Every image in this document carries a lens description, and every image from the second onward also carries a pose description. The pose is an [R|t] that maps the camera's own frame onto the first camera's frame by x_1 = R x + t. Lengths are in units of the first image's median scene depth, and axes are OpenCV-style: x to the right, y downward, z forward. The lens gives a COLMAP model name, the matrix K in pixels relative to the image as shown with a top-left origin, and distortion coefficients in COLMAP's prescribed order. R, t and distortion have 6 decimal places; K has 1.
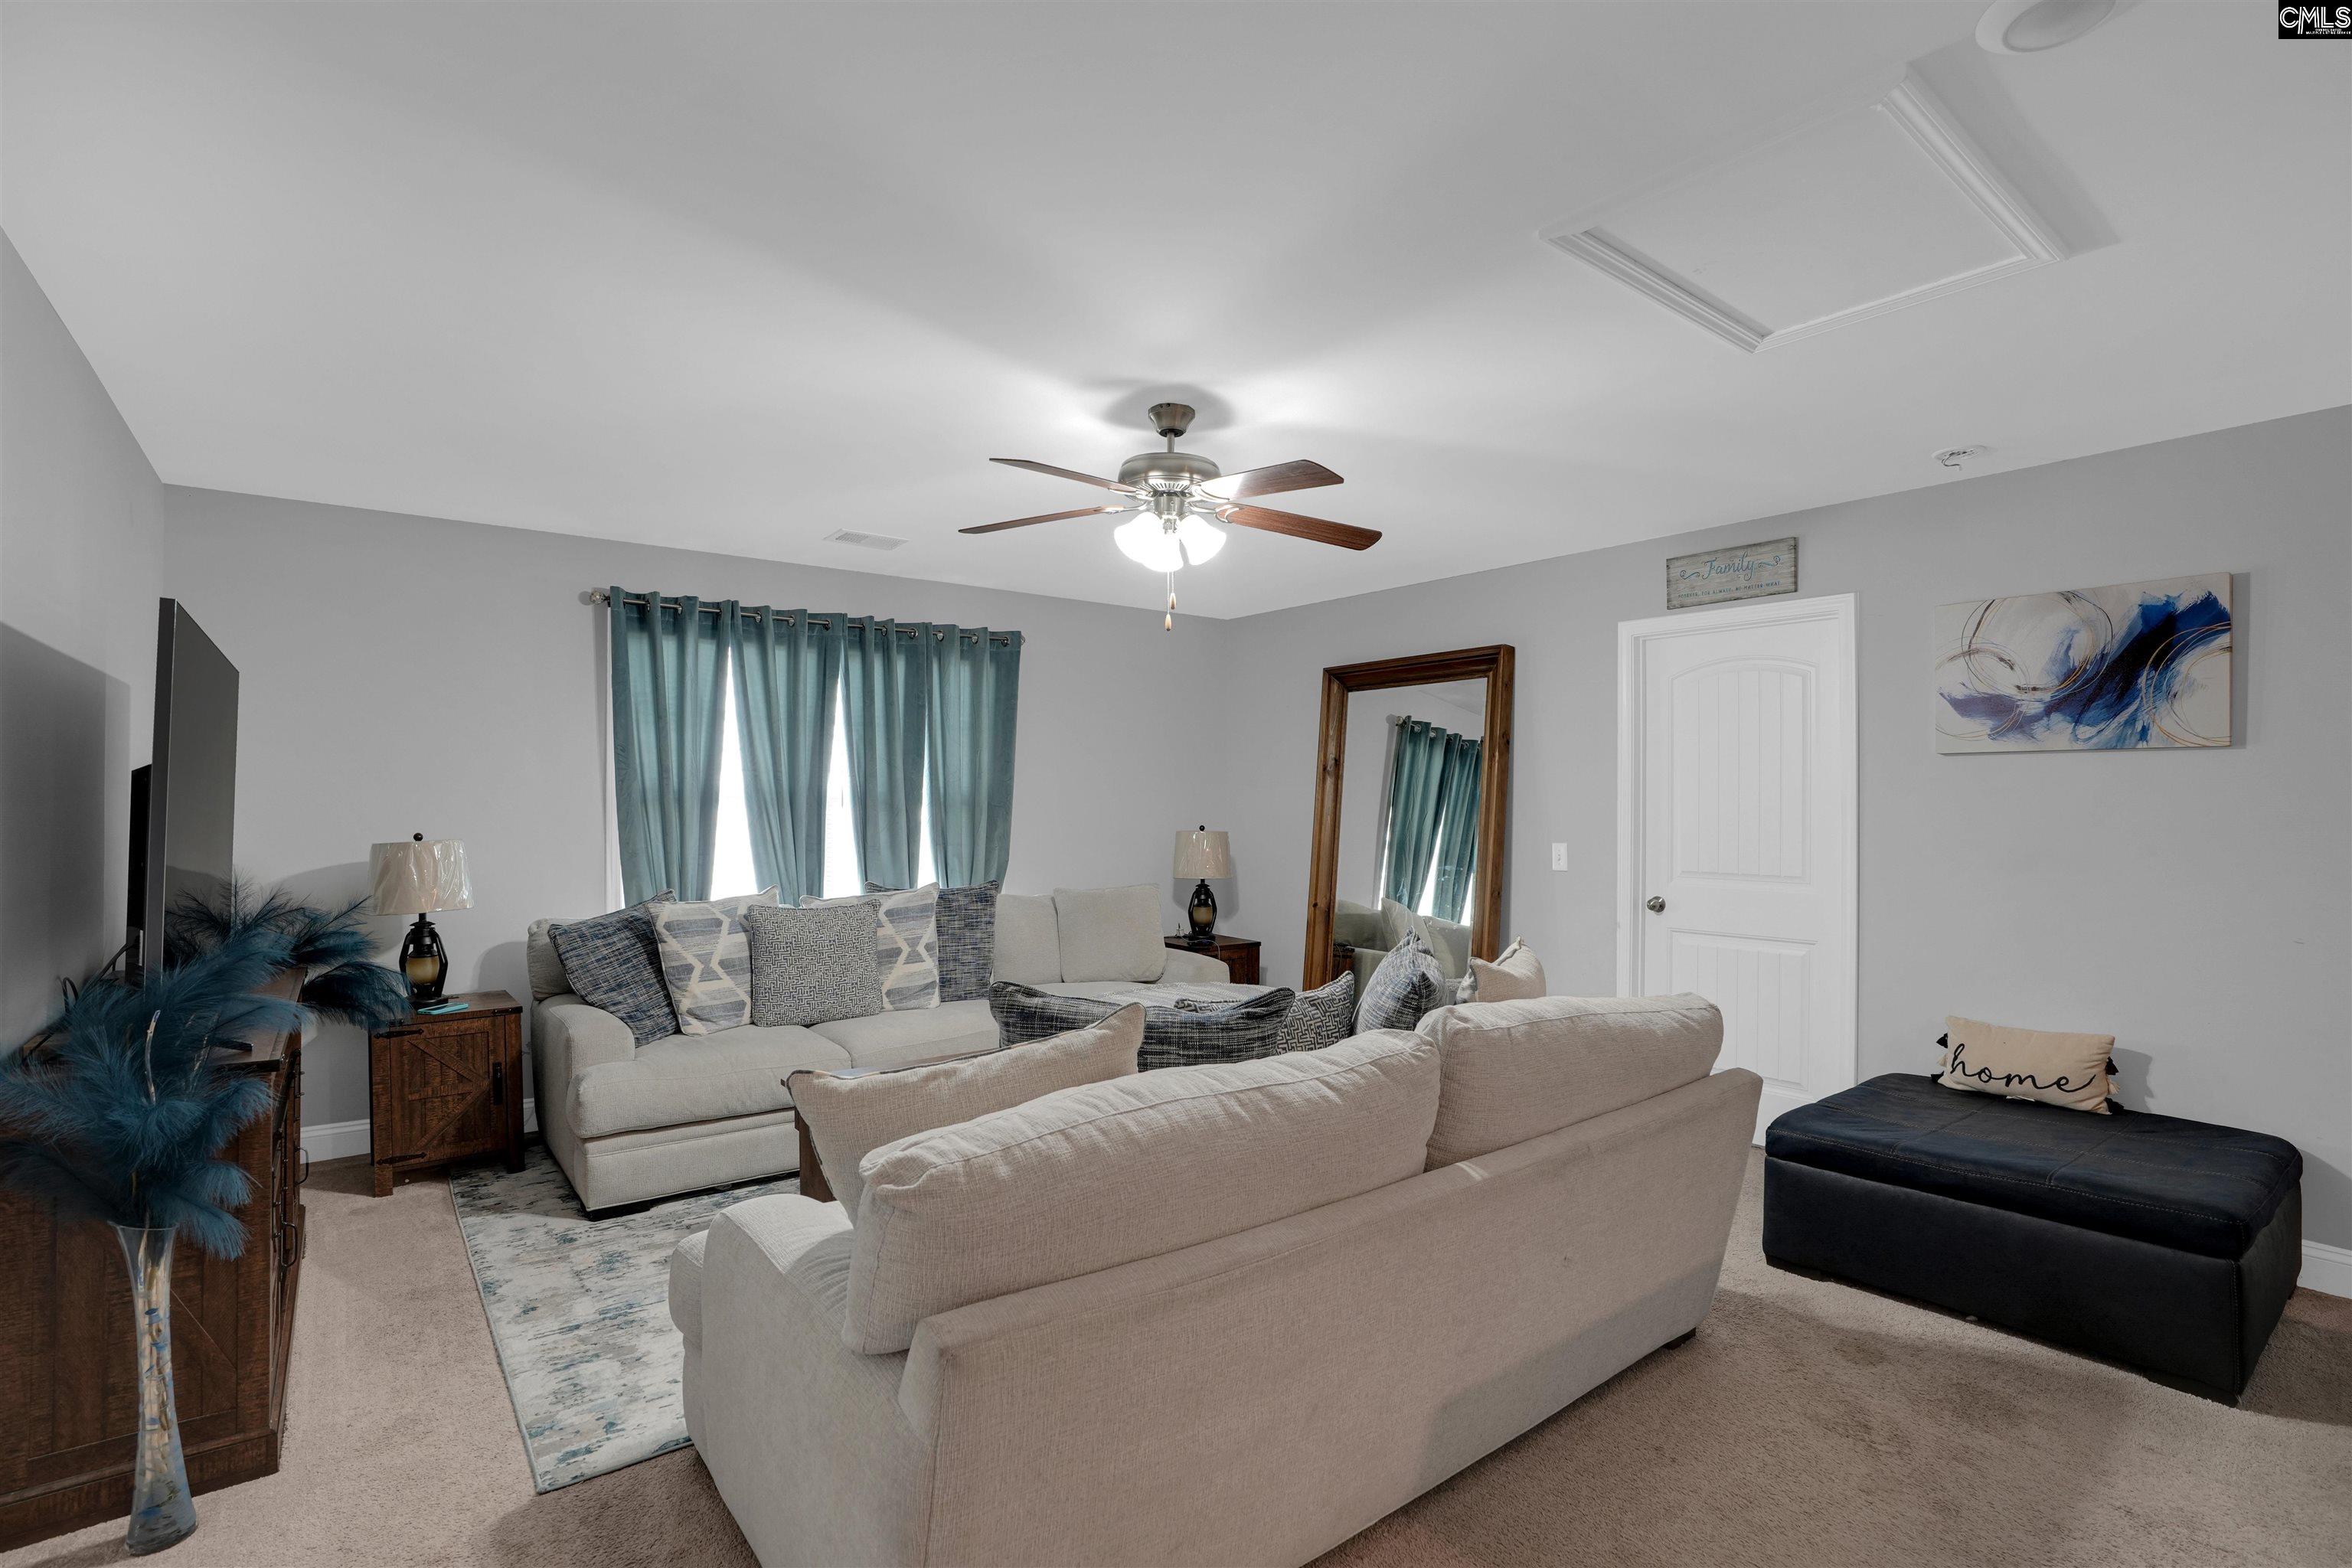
lens RADIAL K [[1091.1, 0, 1167.3], [0, 1091.1, 790.7], [0, 0, 1]] dist [-0.062145, 0.020499]
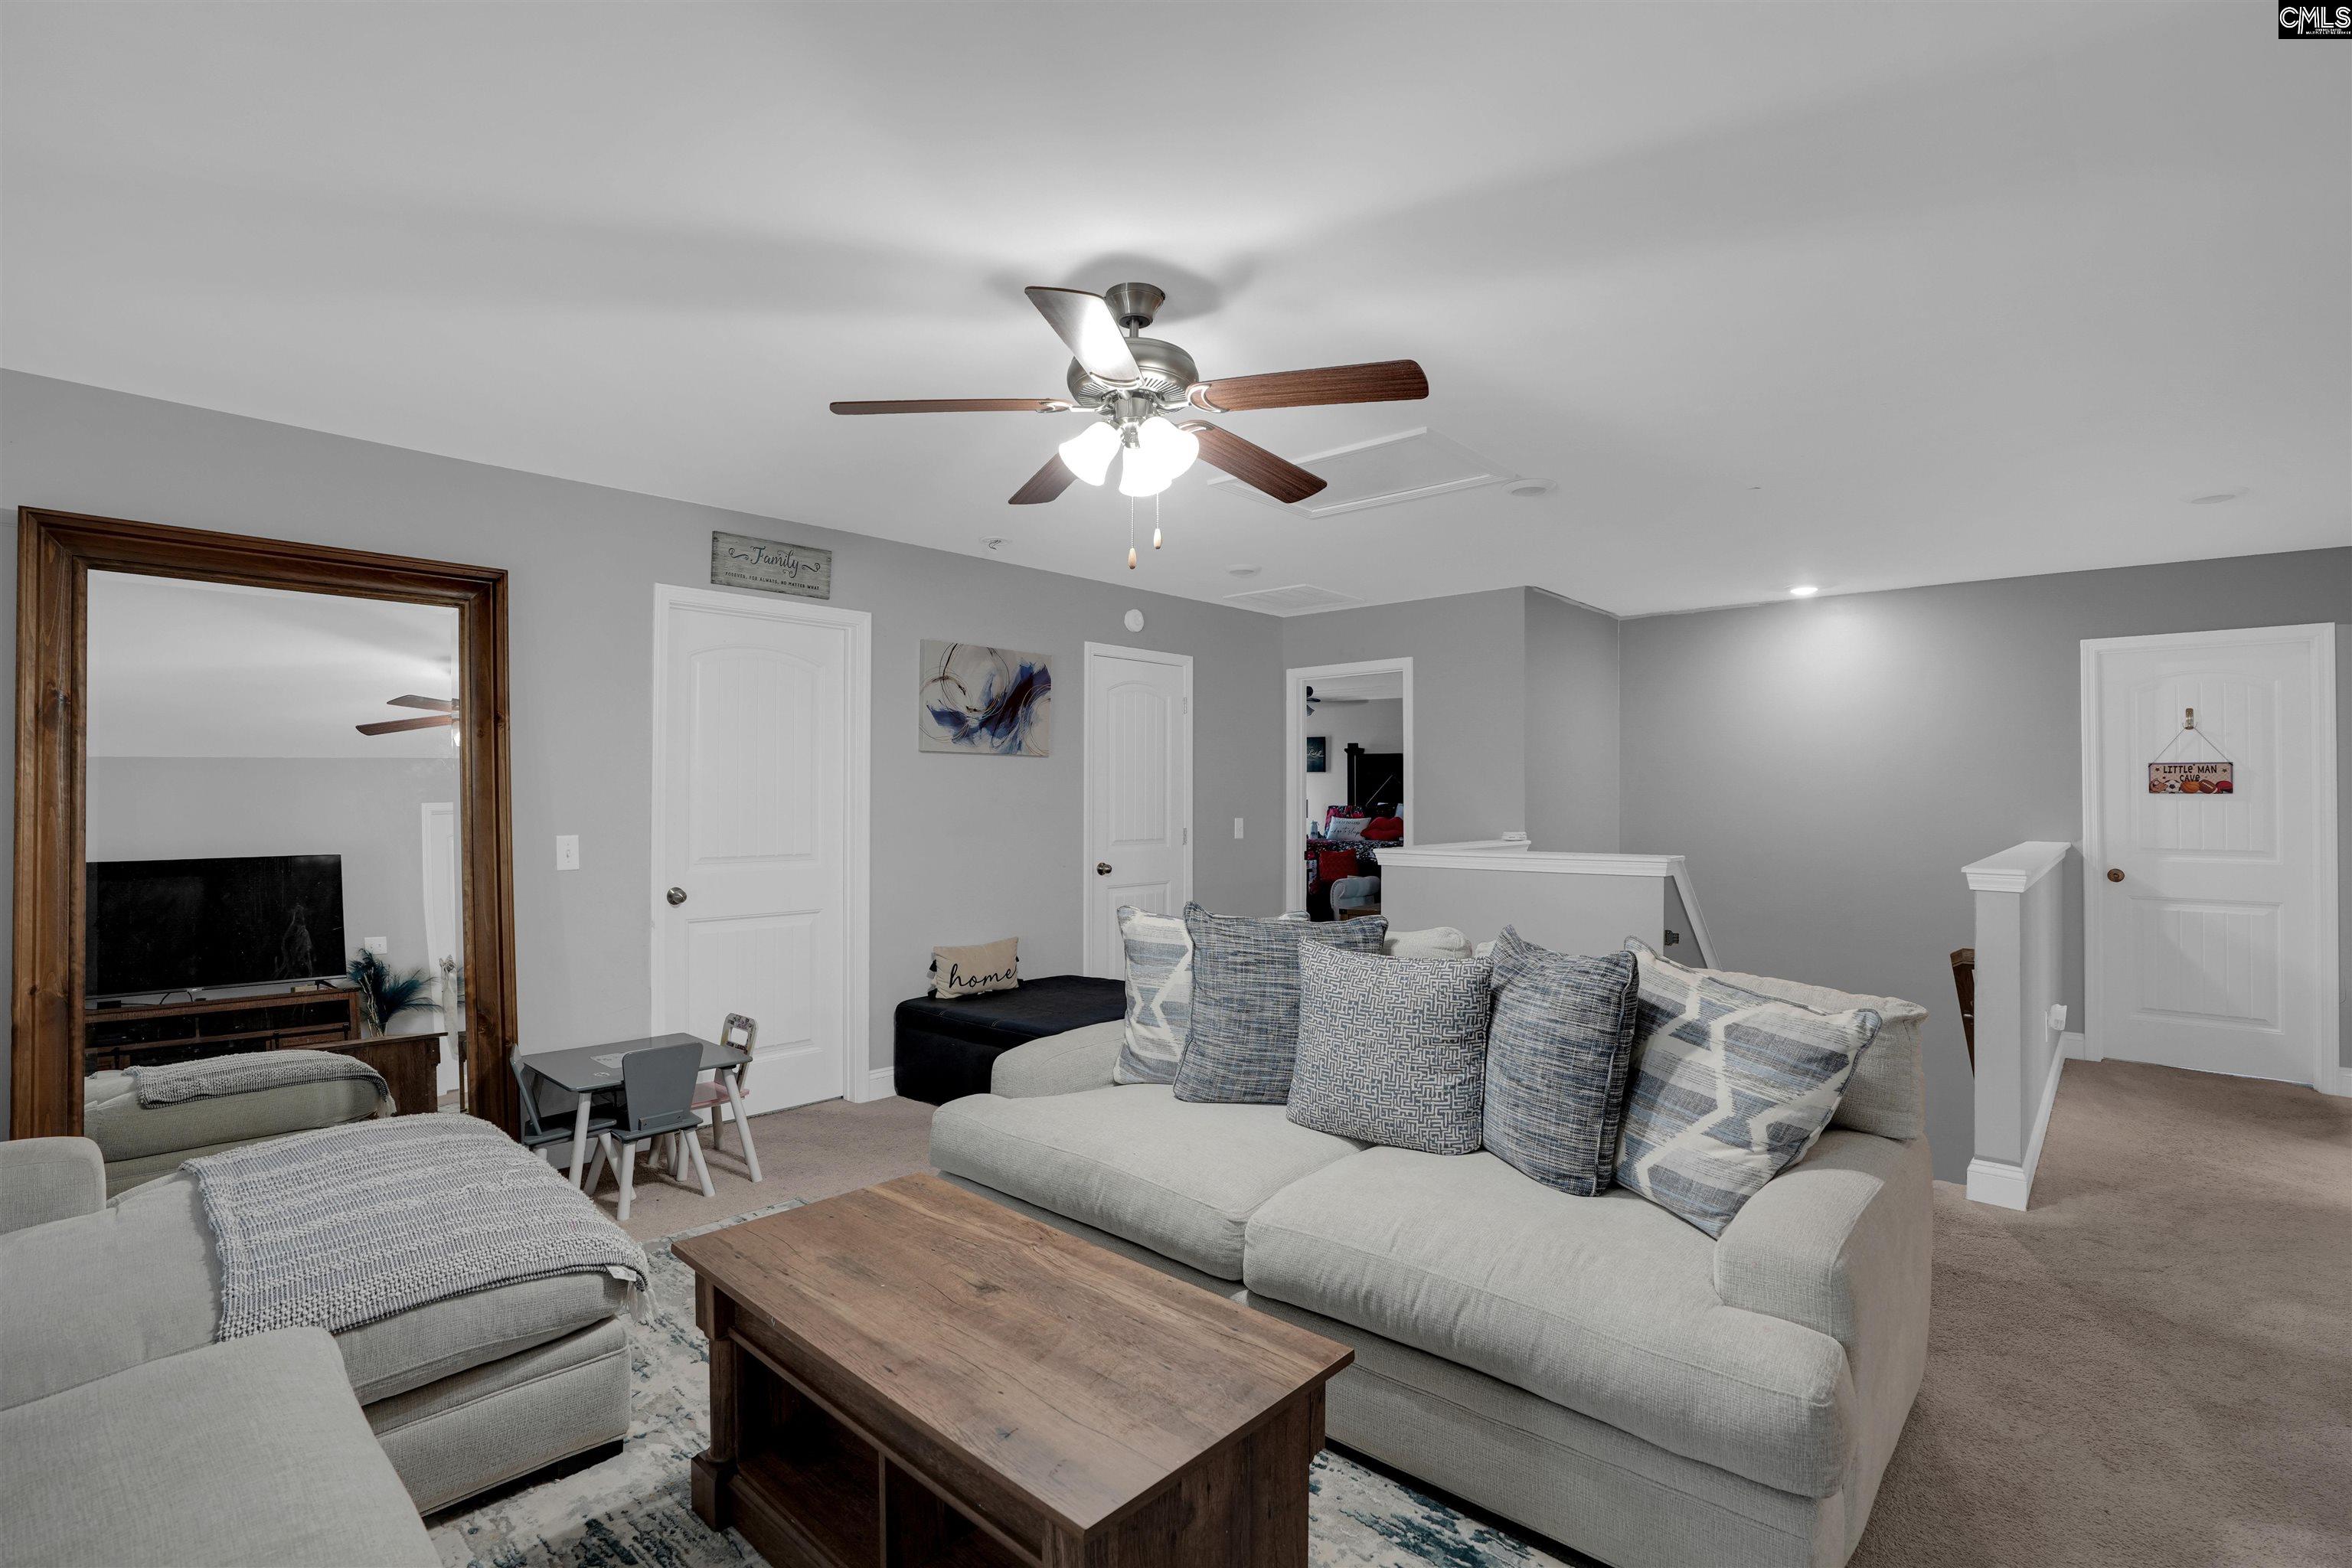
lens RADIAL K [[1091.1, 0, 1168.5], [0, 1091.1, 780.6], [0, 0, 1]] dist [-0.062145, 0.020499]
pose [[-0.167389, 0.011470, 0.985824, -0.600449], [-0.014143, 0.999801, -0.014035, 0.015360], [-0.985789, -0.016292, -0.167194, 0.844739]]
